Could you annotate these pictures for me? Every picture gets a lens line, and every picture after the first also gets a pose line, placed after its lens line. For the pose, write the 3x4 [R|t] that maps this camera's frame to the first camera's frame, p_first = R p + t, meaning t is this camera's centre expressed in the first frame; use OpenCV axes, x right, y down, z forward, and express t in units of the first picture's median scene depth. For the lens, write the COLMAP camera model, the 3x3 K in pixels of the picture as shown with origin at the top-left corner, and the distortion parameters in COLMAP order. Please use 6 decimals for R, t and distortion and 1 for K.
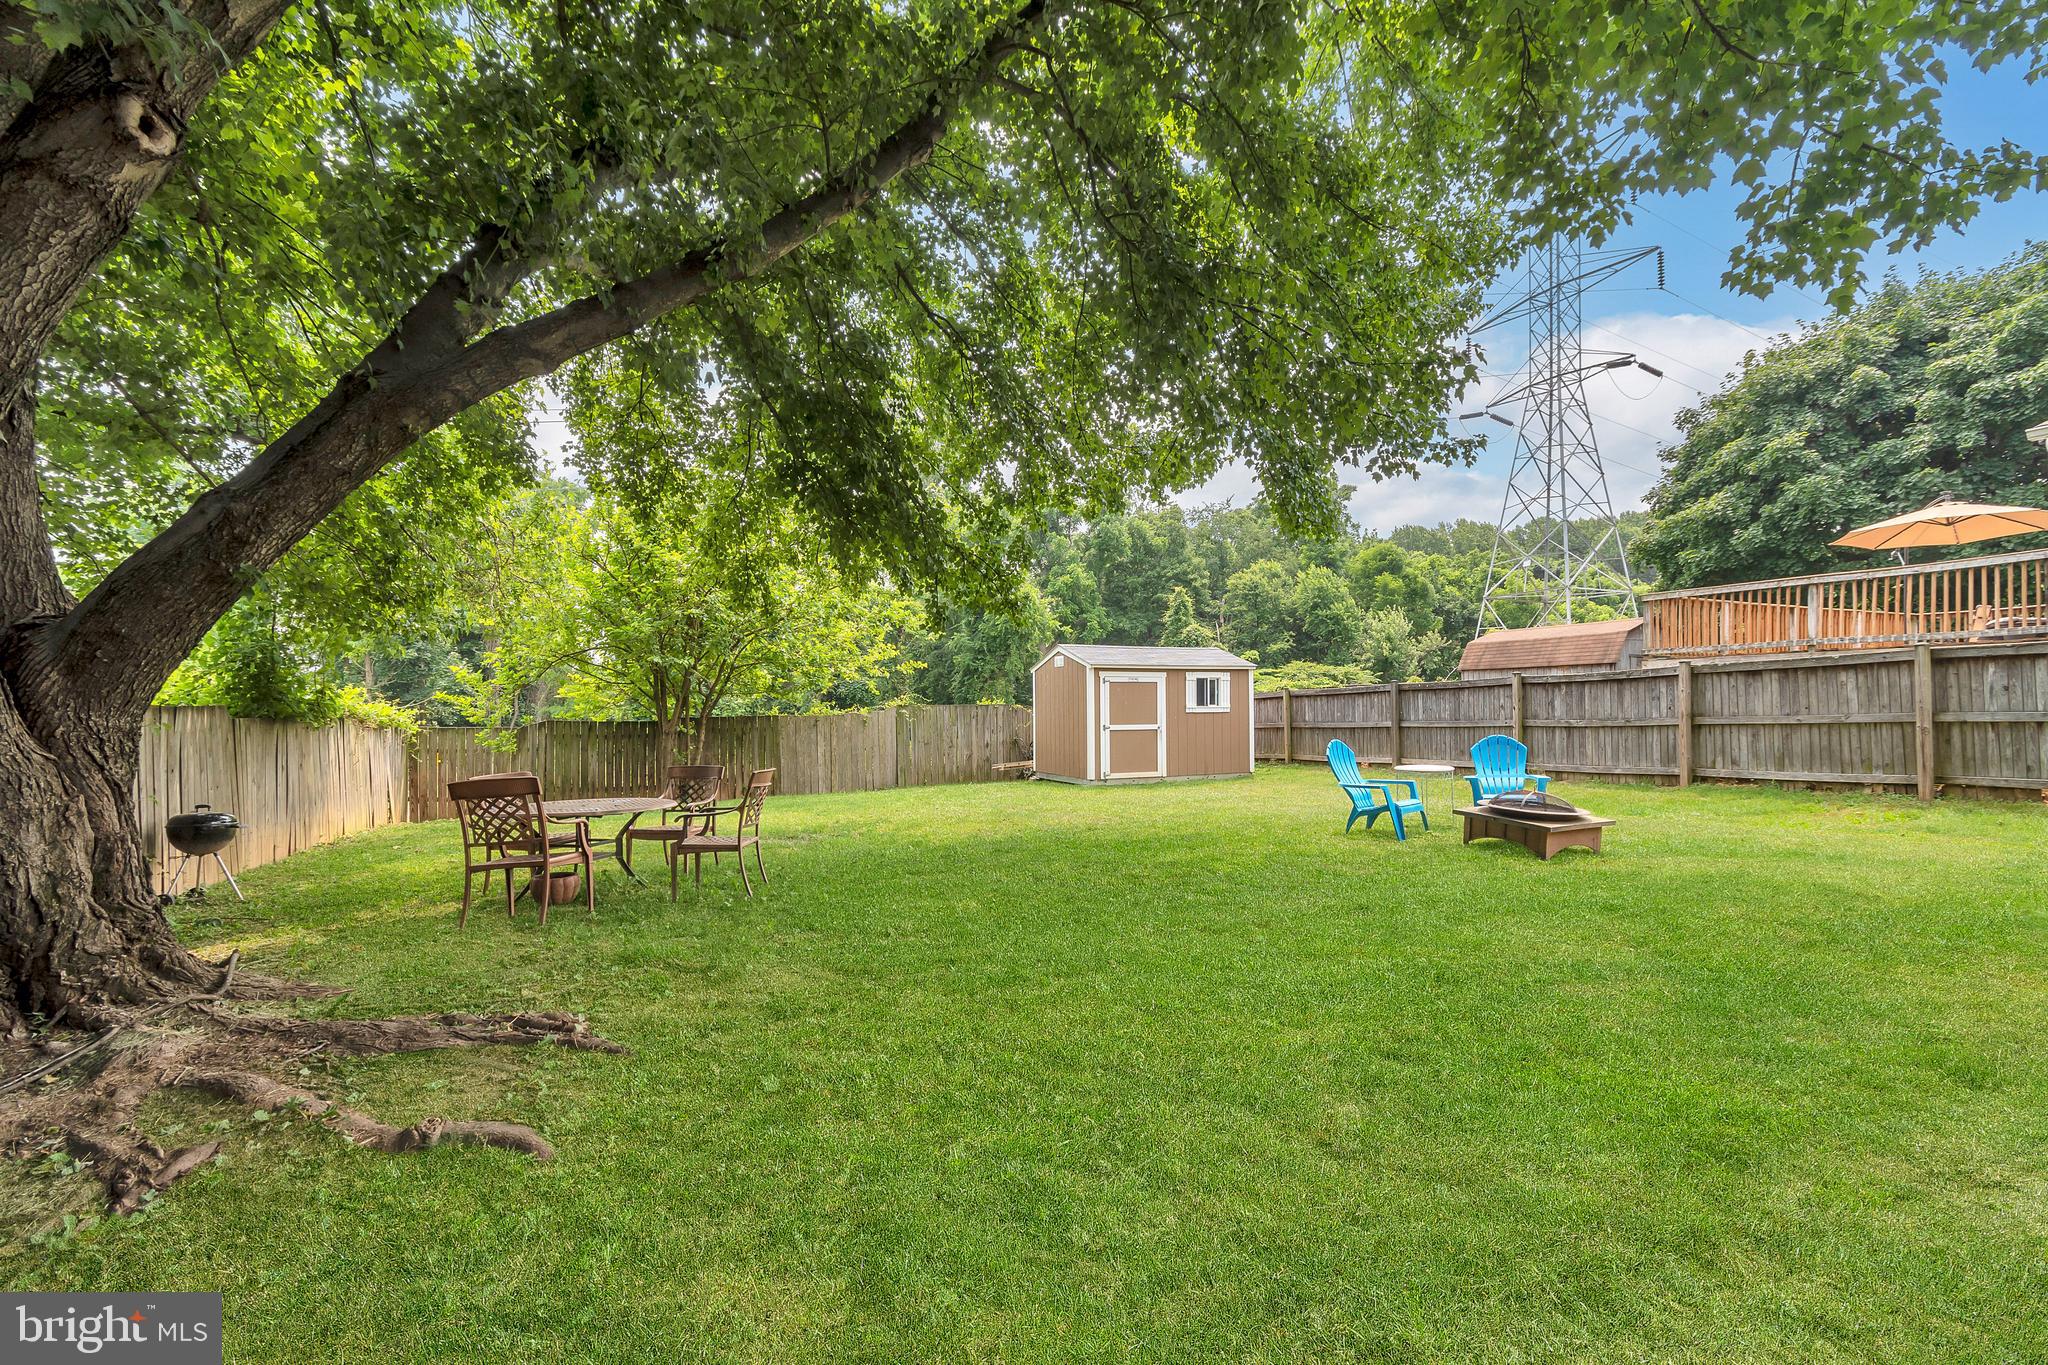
lens RADIAL K [[891.6, 0, 1046.0], [0, 891.6, 691.1], [0, 0, 1]] dist [0.002055, 0.000207]
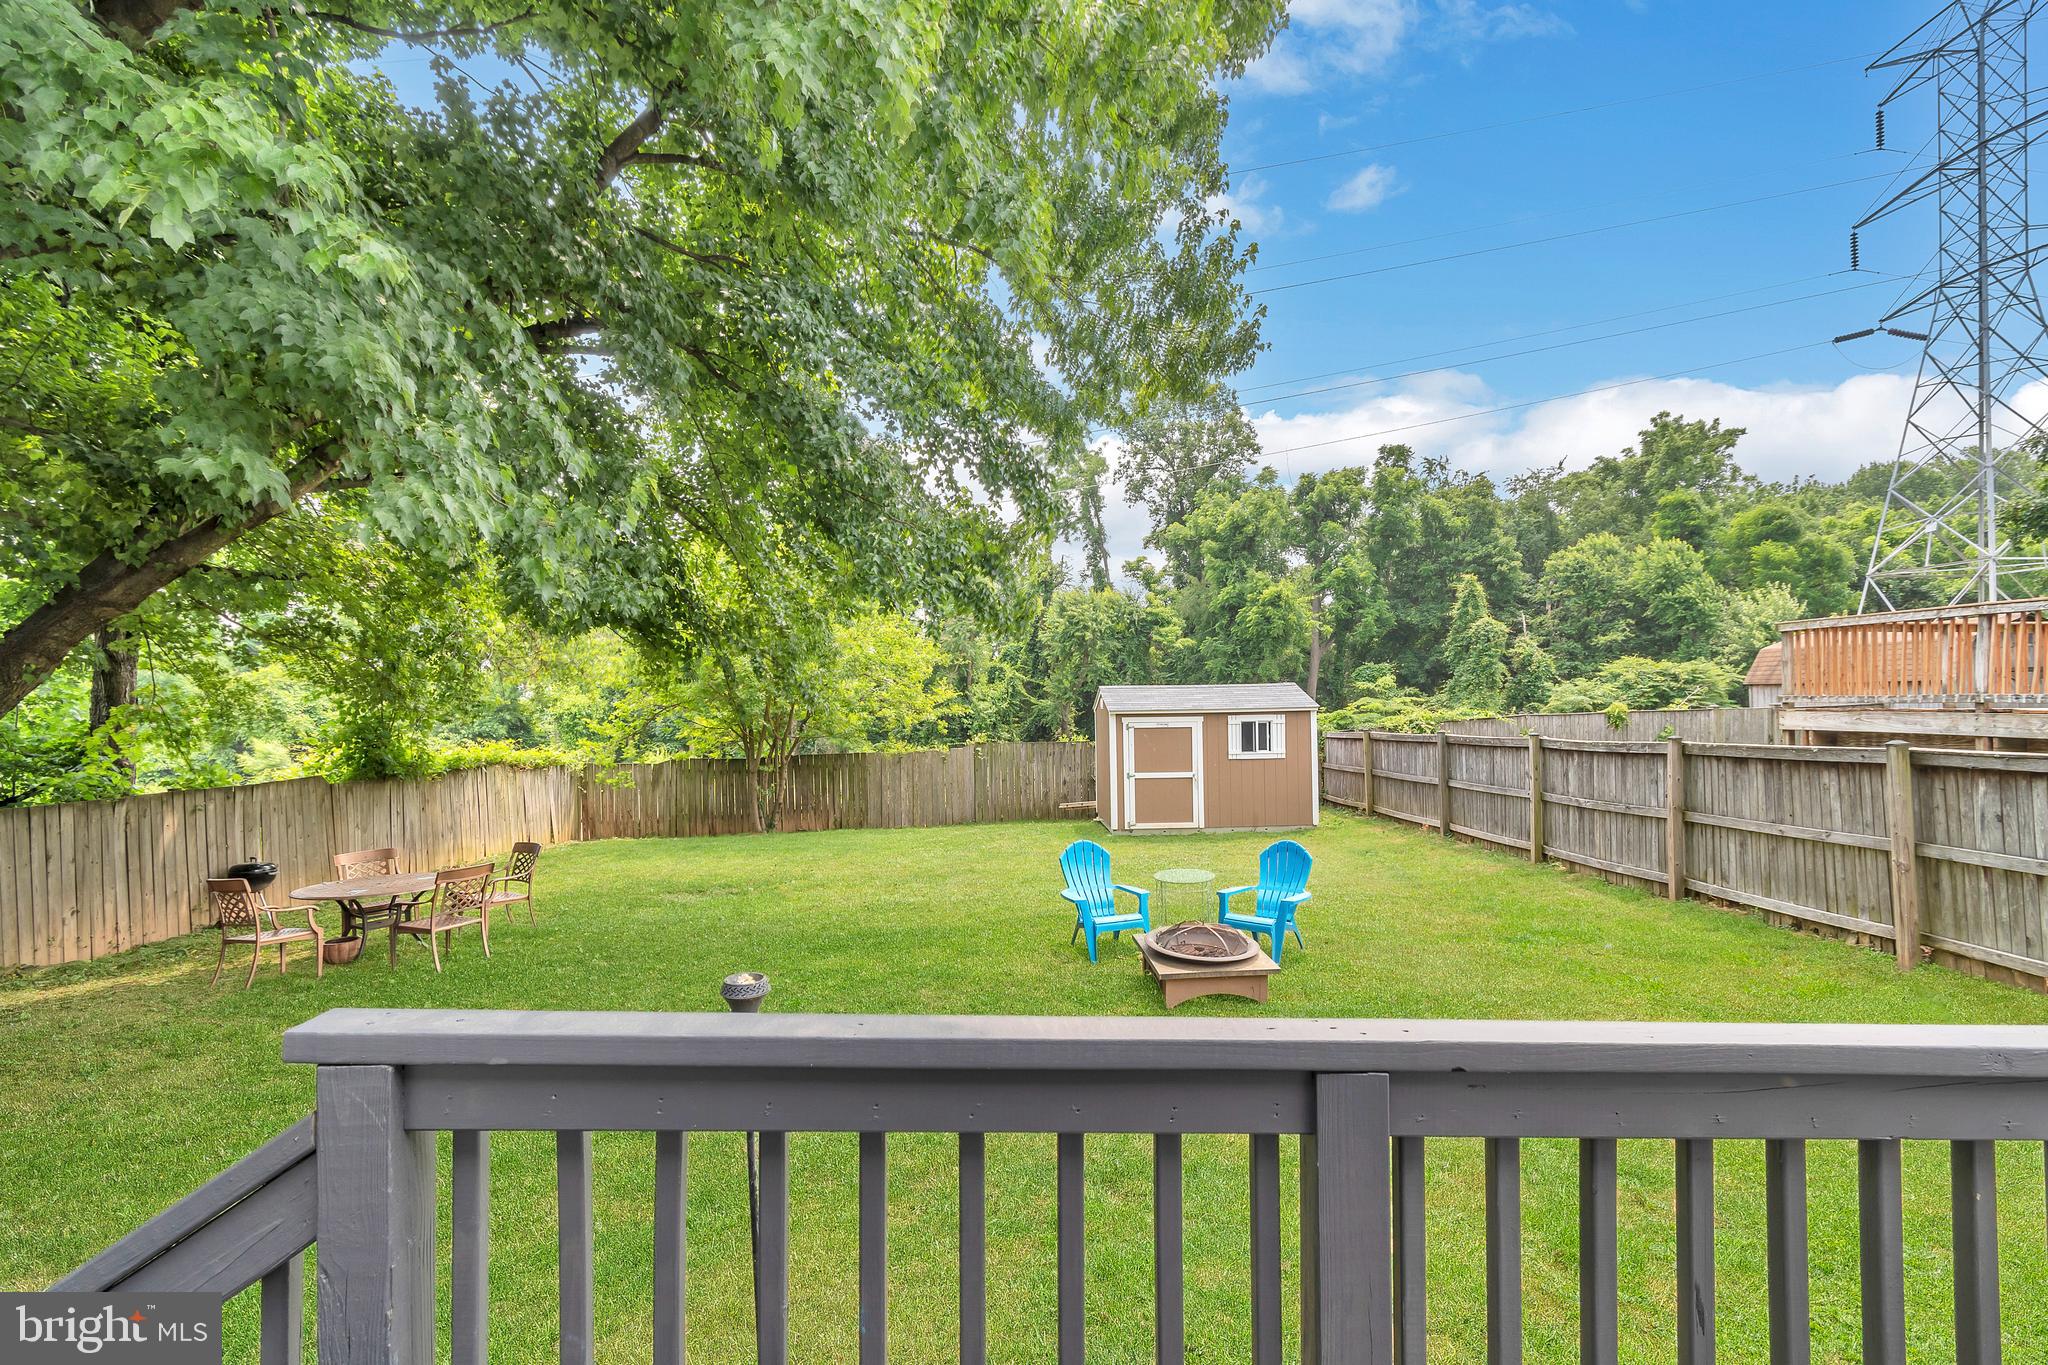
lens RADIAL K [[908.9, 0, 1024.0], [0, 908.9, 682.5], [0, 0, 1]] dist [0.001661, 0.000330]
pose [[0.930500, -0.014133, -0.366018, 0.310236], [0.012920, 0.999900, -0.005763, -0.053699], [0.366063, 0.000633, 0.930590, 0.044178]]
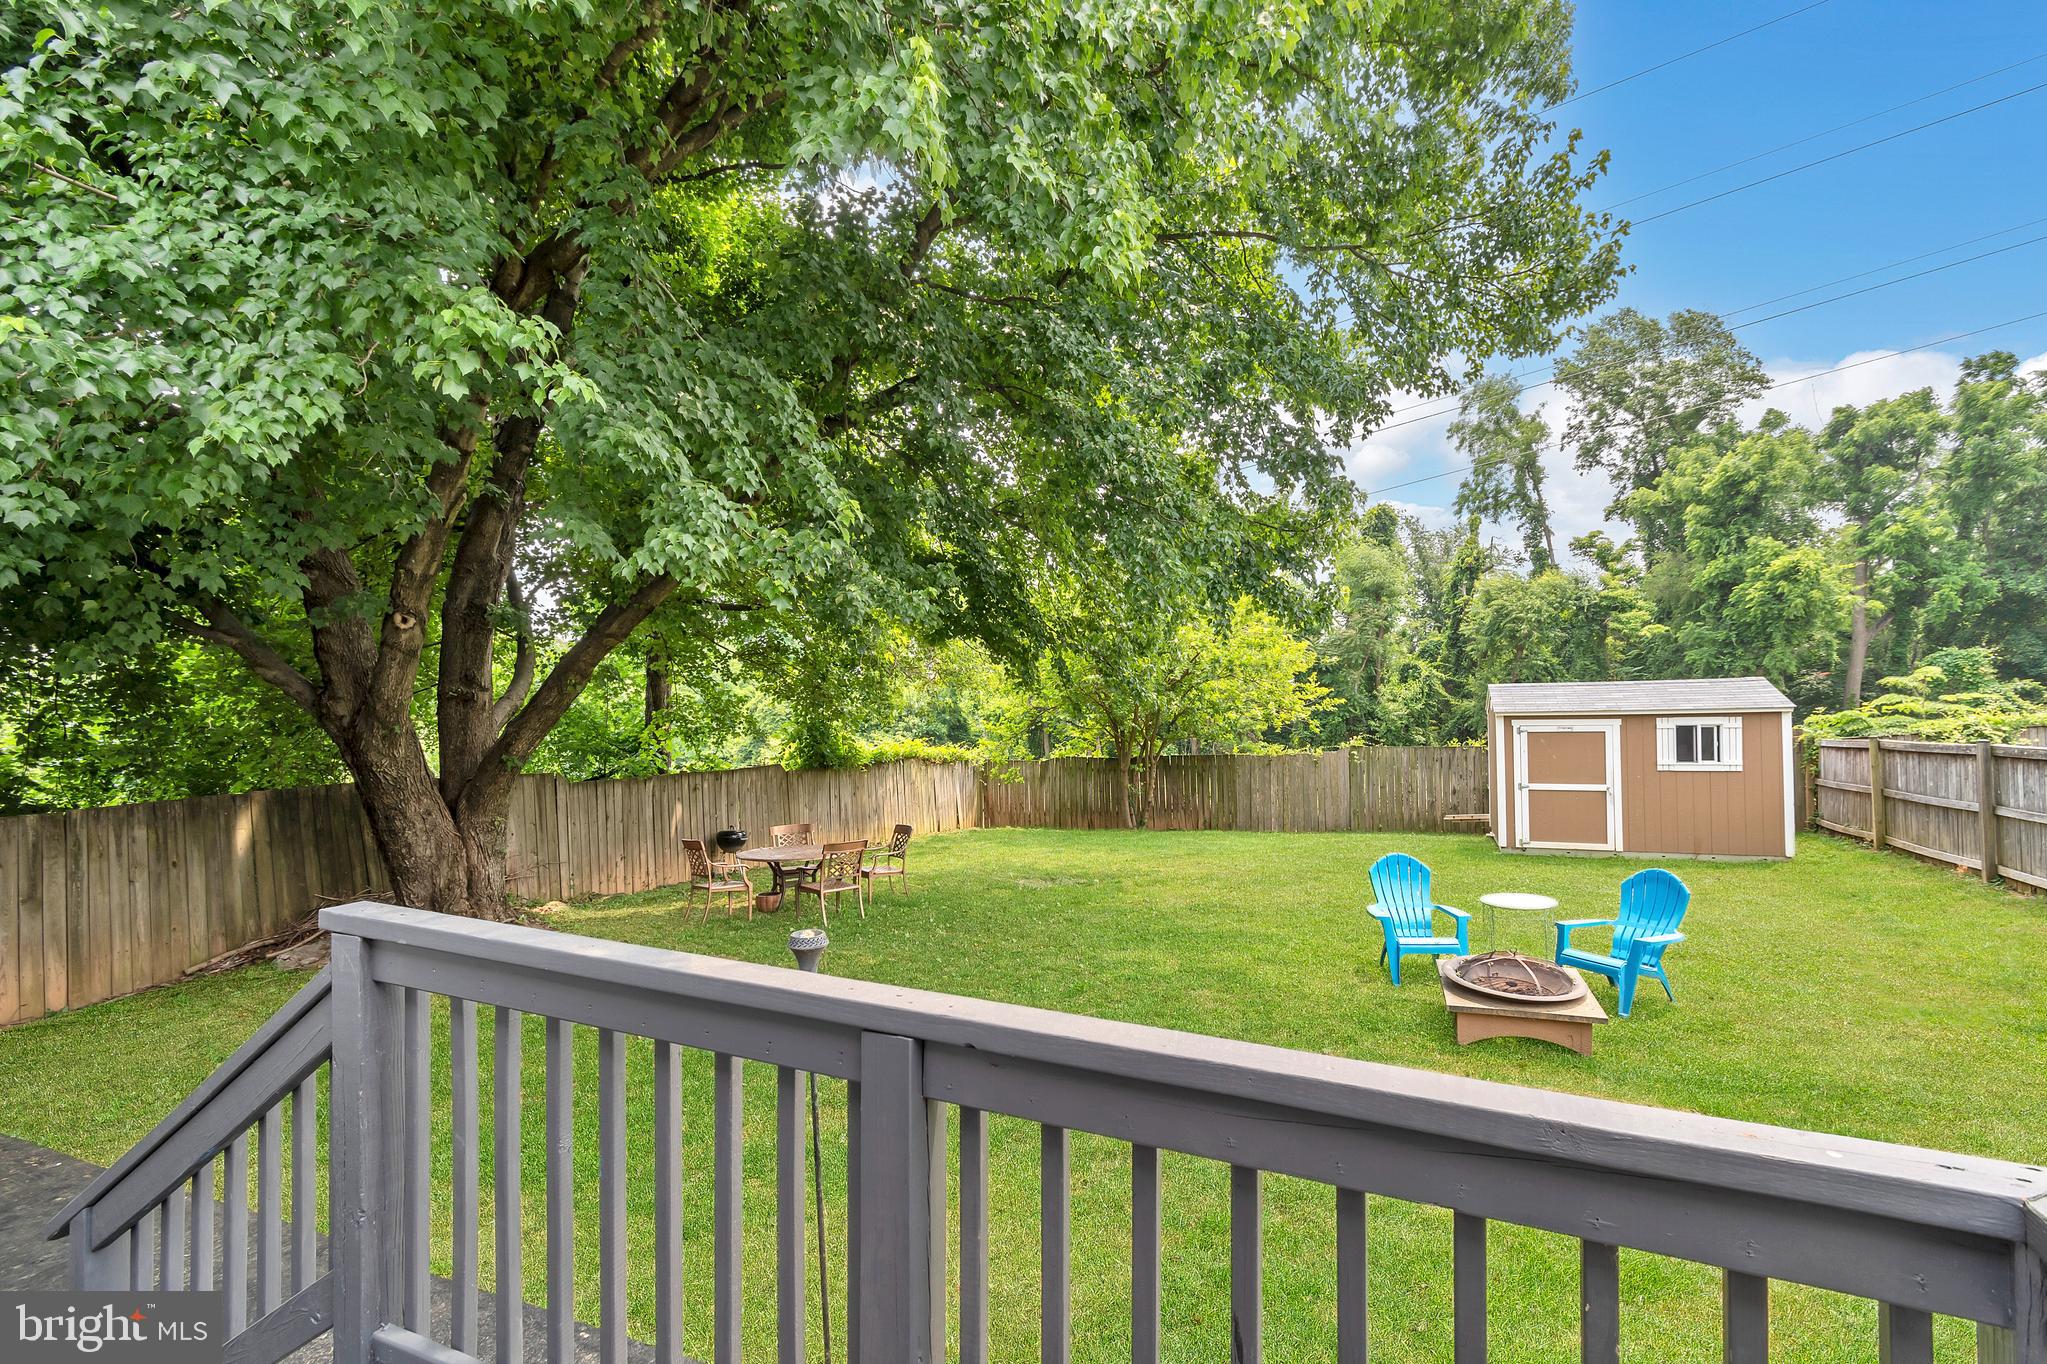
lens RADIAL K [[914.1, 0, 1033.8], [0, 914.1, 691.1], [0, 0, 1]] dist [-0.000808, -0.000090]
pose [[0.688705, -0.020071, -0.724764, 0.363992], [0.022829, 0.999721, -0.005992, -0.052905], [0.724682, -0.012419, 0.688972, 0.068796]]
